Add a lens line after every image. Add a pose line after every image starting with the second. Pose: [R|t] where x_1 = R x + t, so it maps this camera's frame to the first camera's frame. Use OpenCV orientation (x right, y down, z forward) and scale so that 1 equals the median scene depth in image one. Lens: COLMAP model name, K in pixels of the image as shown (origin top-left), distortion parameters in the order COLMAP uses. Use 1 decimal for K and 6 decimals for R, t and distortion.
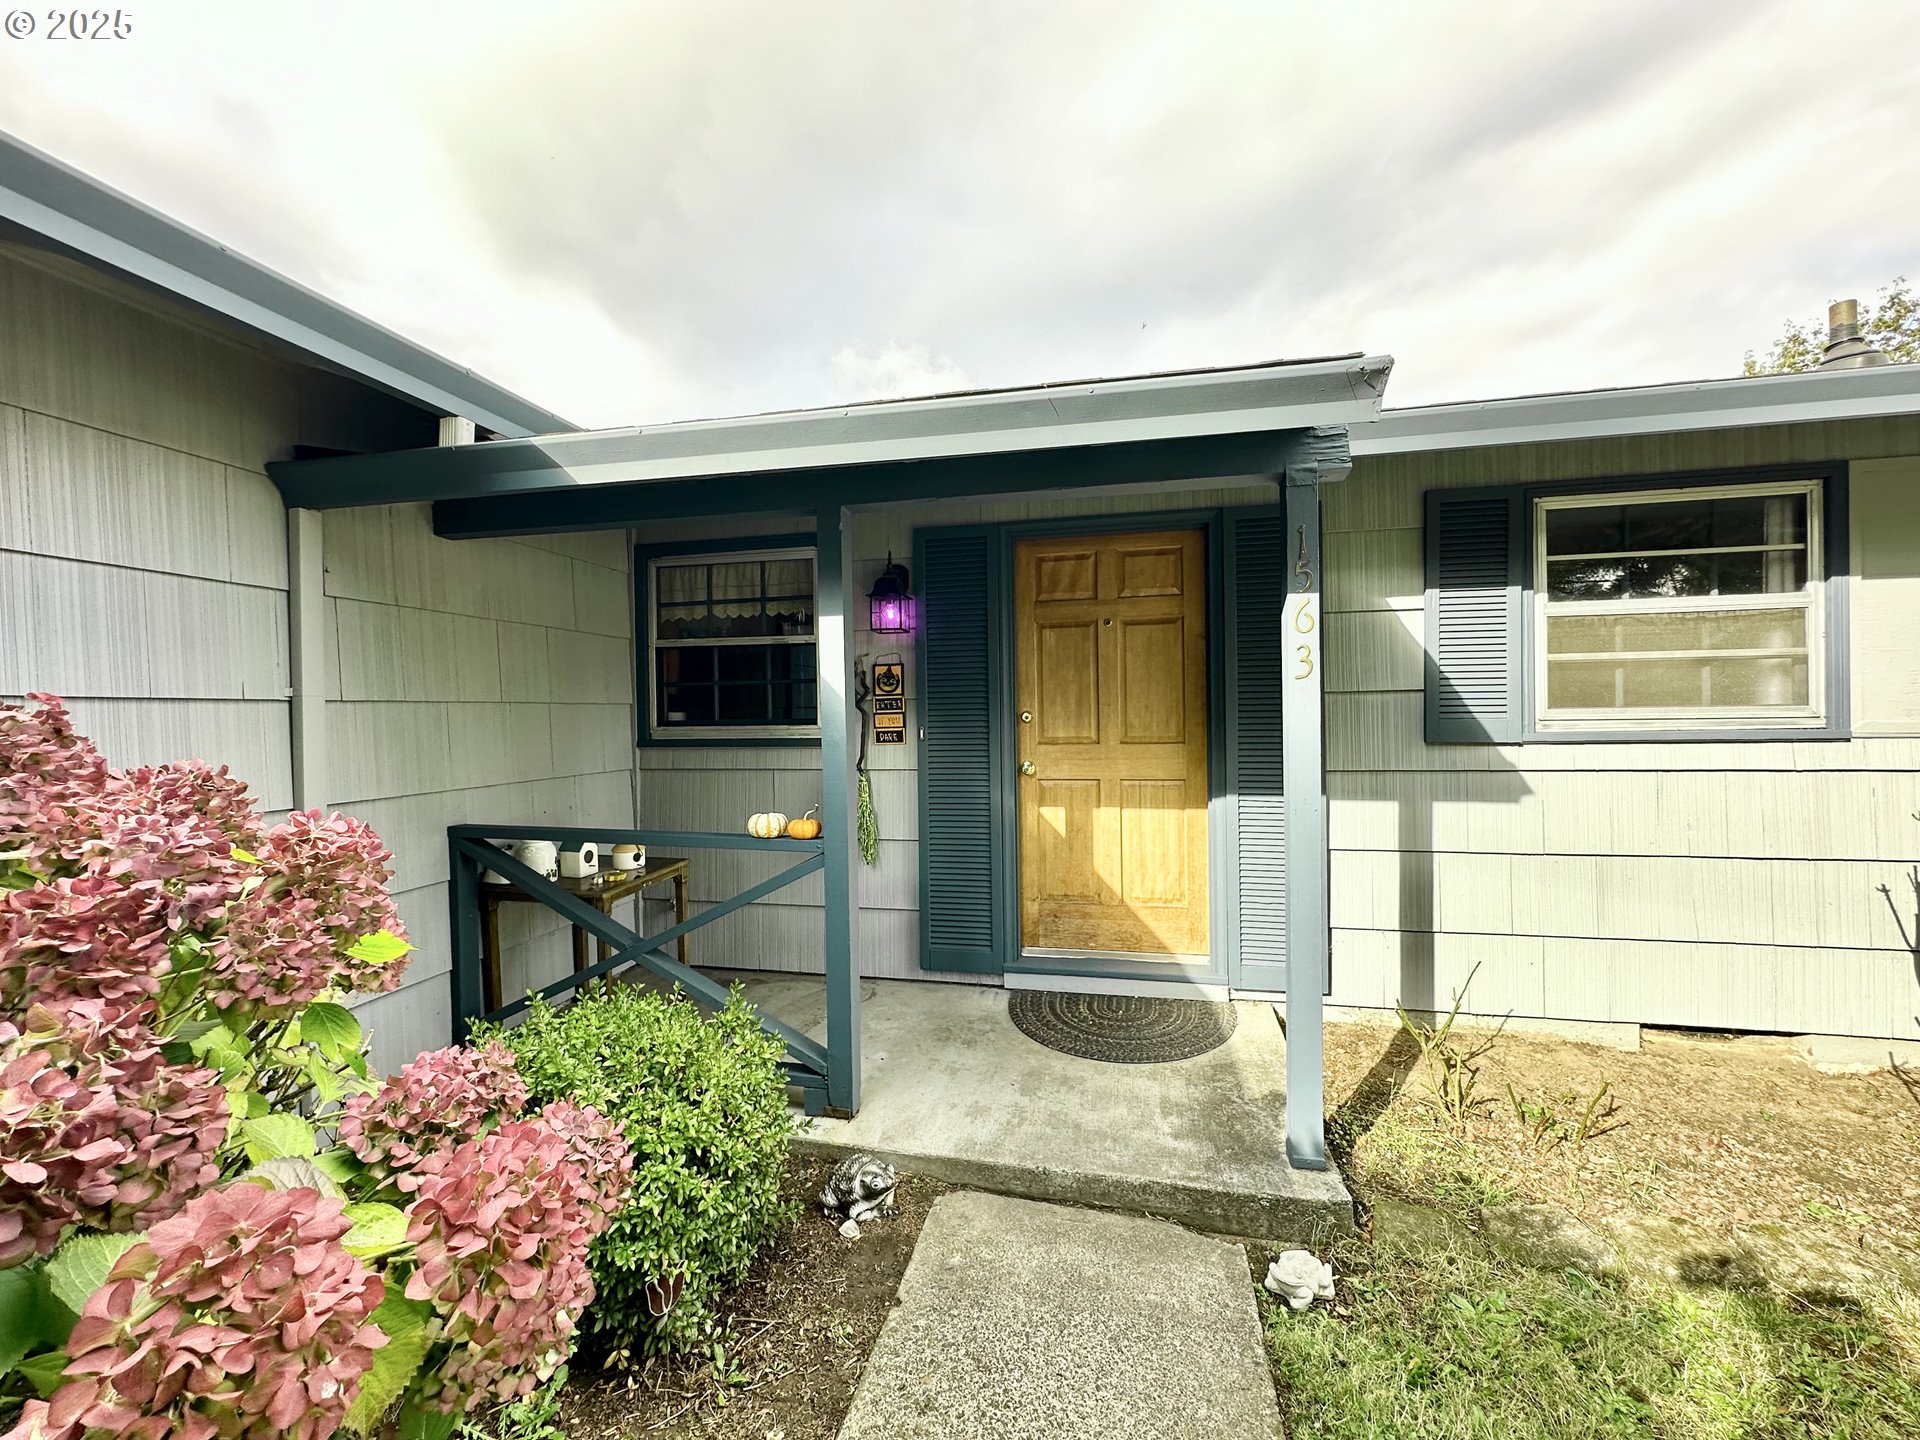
lens RADIAL K [[765.7, 0, 962.0], [0, 765.7, 721.9], [0, 0, 1]] dist [-0.003989, 0.001073]
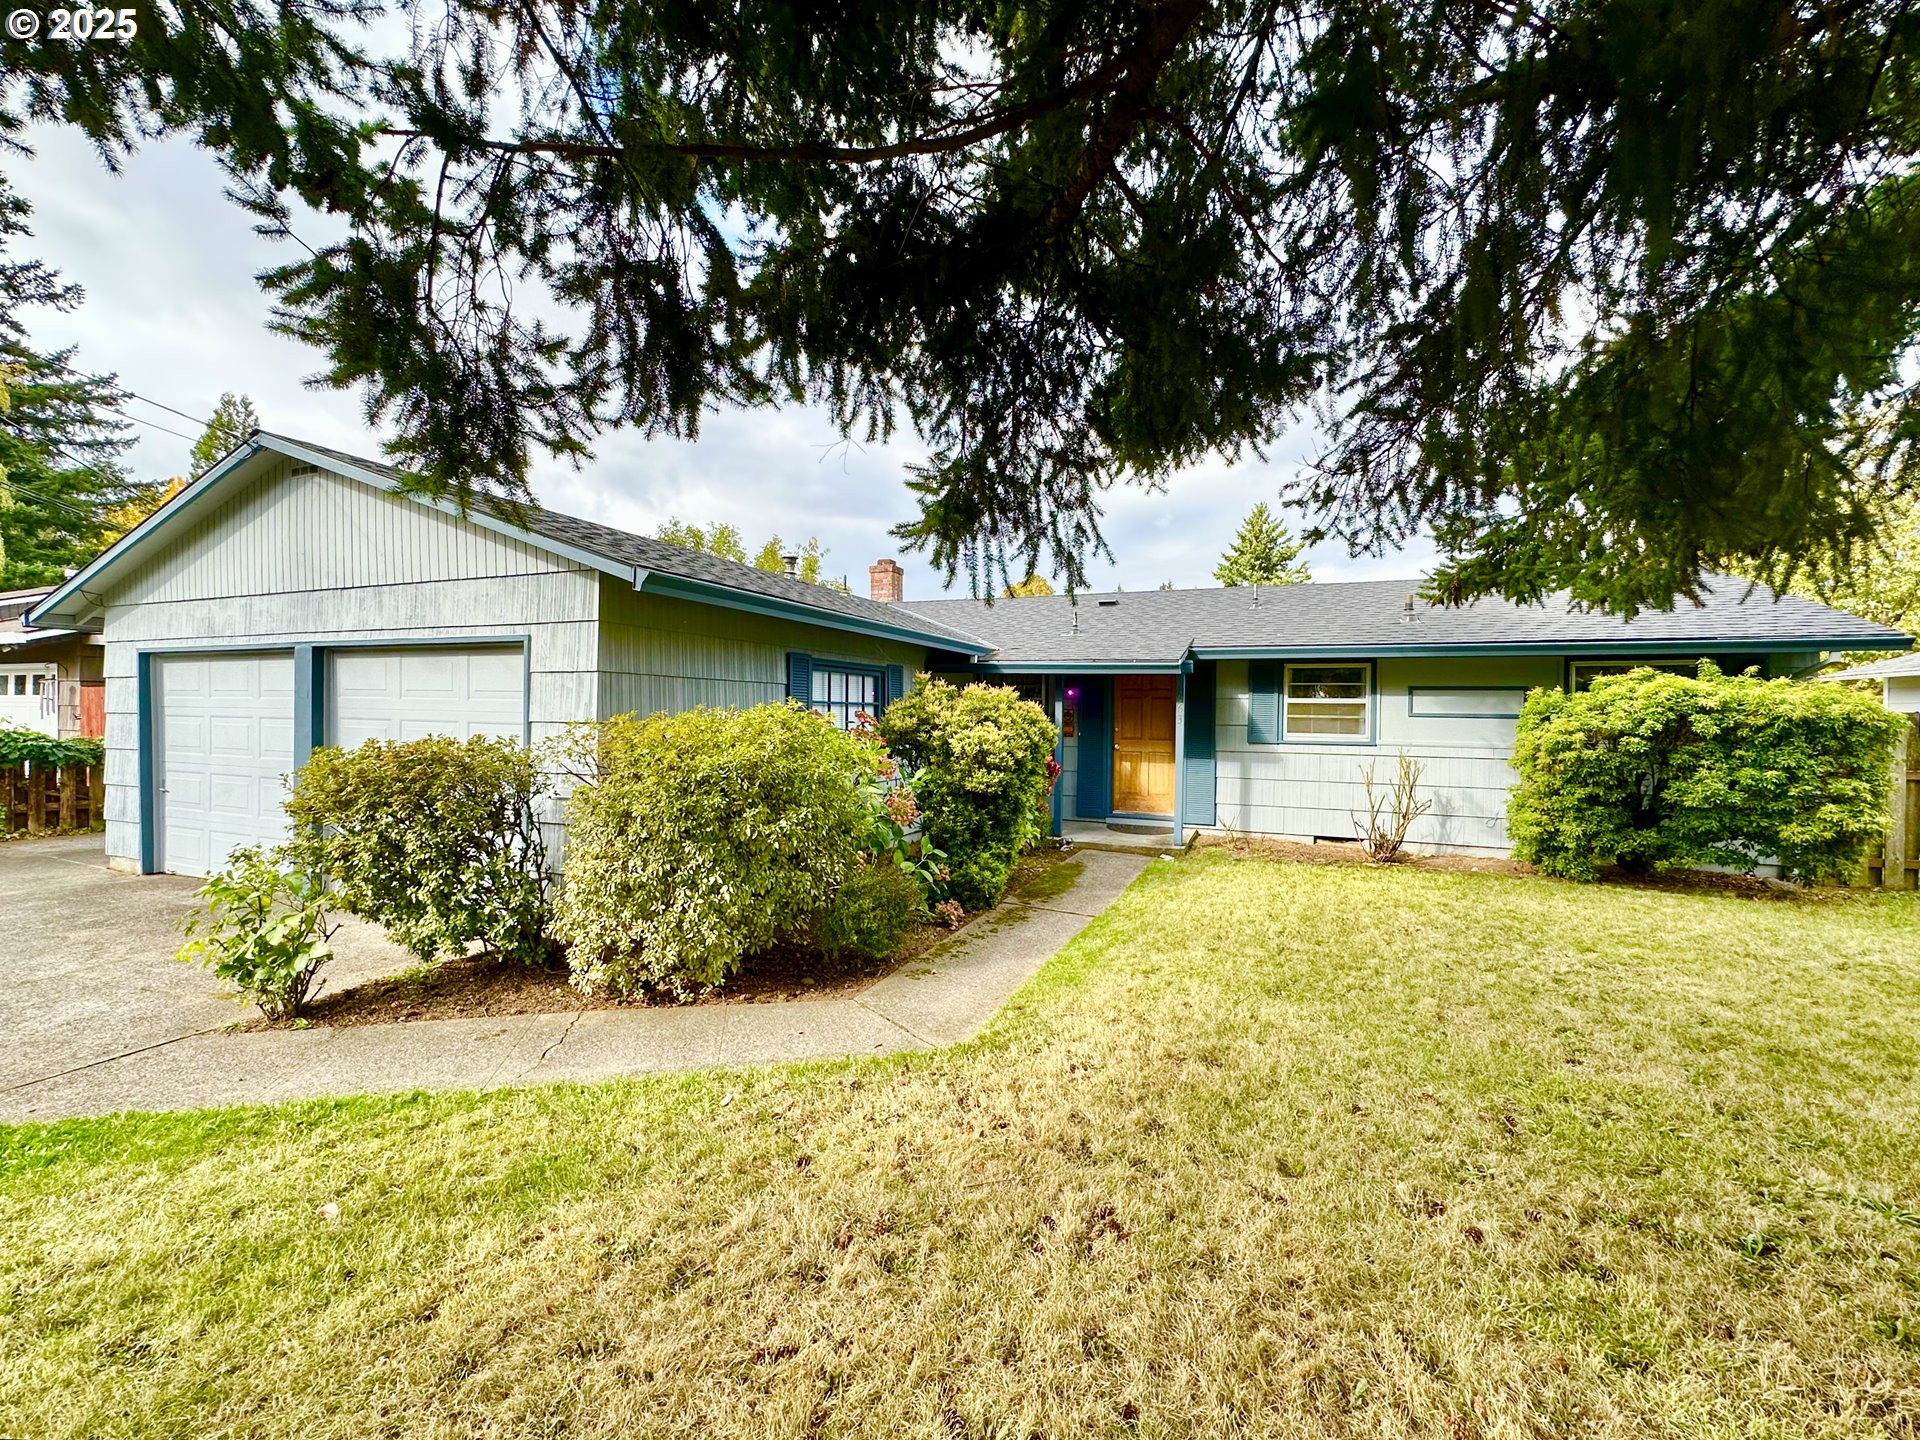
lens RADIAL K [[765.7, 0, 958.3], [0, 765.7, 722.6], [0, 0, 1]] dist [-0.003989, 0.001073]
pose [[0.983978, 0.026786, -0.176268, 0.005951], [-0.028728, 0.999551, -0.008474, 0.004856], [0.175961, 0.013402, 0.984306, -2.249004]]
